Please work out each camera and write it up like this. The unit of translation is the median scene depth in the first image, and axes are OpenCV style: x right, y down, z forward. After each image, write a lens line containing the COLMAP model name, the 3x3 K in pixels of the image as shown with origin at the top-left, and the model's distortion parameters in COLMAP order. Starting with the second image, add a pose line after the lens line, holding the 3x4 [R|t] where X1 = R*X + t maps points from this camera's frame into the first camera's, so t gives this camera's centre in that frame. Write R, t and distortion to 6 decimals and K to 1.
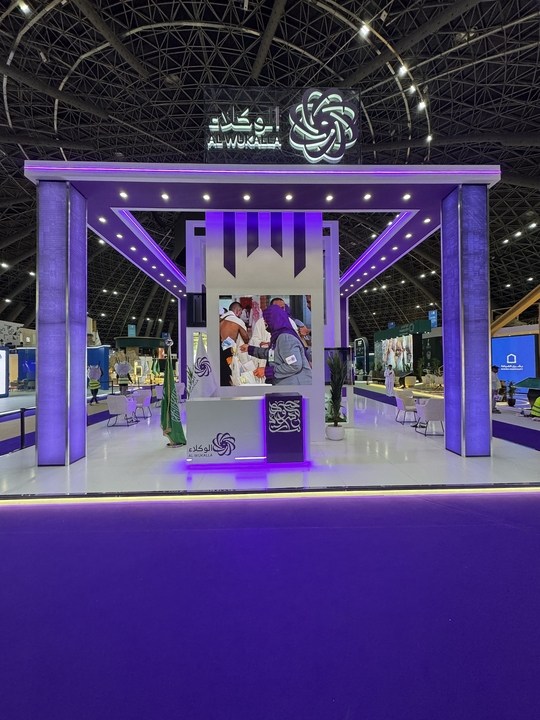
lens RADIAL K [[287.6, 0, 270.0], [0, 287.6, 360.0], [0, 0, 1]] dist [-0.002078, 0.000119]
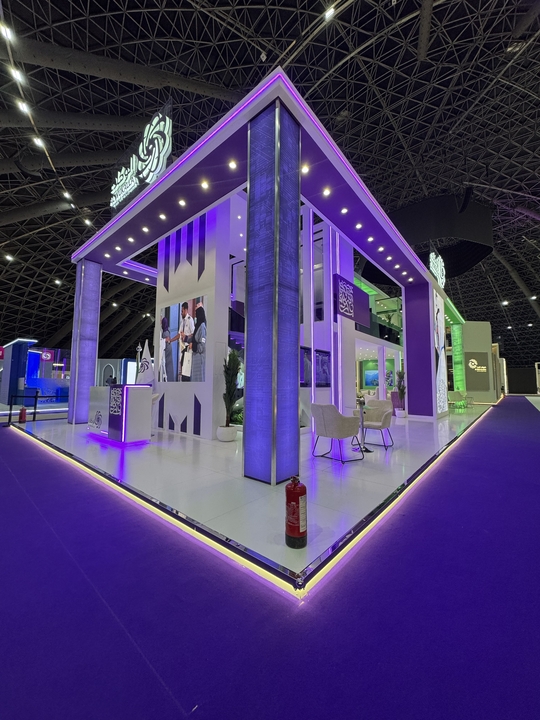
lens RADIAL K [[286.4, 0, 270.0], [0, 286.4, 360.0], [0, 0, 1]] dist [0.001446, 0.000069]
pose [[0.747990, -0.039323, -0.662544, 0.981784], [-0.002711, 0.998054, -0.062296, 0.071612], [0.663704, 0.048393, 0.746428, 0.393808]]
